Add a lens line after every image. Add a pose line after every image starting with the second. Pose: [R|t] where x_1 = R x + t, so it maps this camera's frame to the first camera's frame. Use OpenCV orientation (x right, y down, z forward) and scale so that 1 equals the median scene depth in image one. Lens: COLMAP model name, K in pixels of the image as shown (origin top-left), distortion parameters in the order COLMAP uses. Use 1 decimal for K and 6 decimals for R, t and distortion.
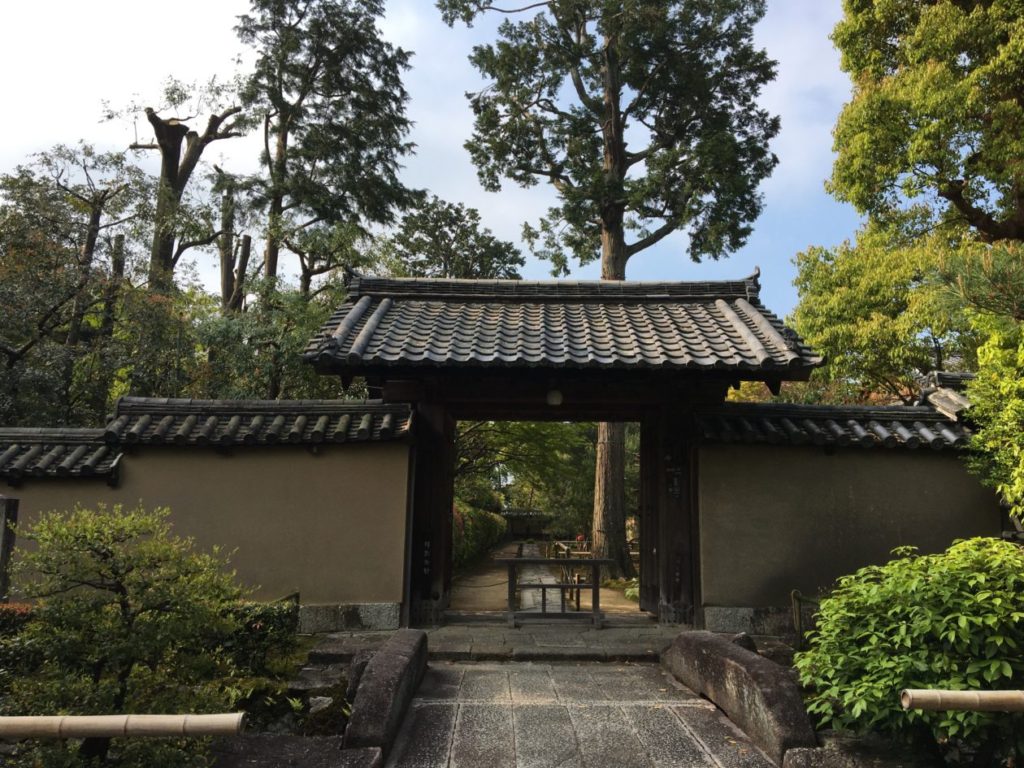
lens RADIAL K [[855.0, 0, 512.0], [0, 855.0, 384.0], [0, 0, 1]] dist [0.004247, 0.000400]
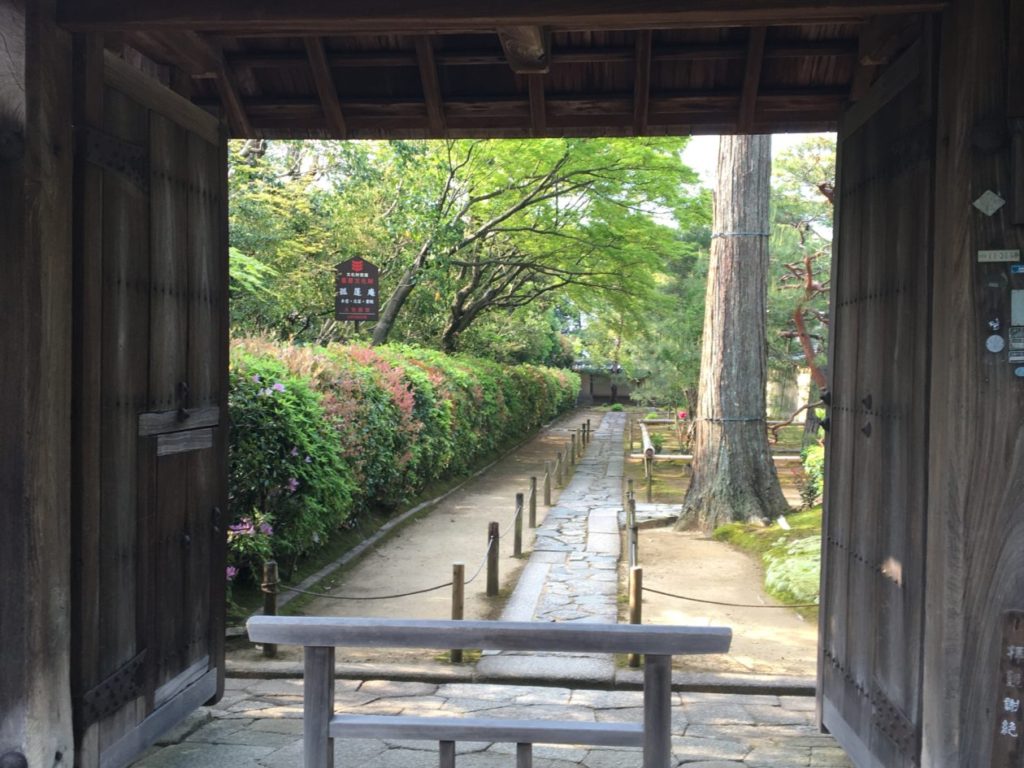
lens RADIAL K [[1125.7, 0, 512.0], [0, 1125.7, 384.0], [0, 0, 1]] dist [0.127182, 0.001135]
pose [[0.996418, -0.000342, -0.084560, 0.043242], [0.014641, 0.985587, 0.168537, 0.041887], [0.083284, -0.169172, 0.982061, 0.357820]]
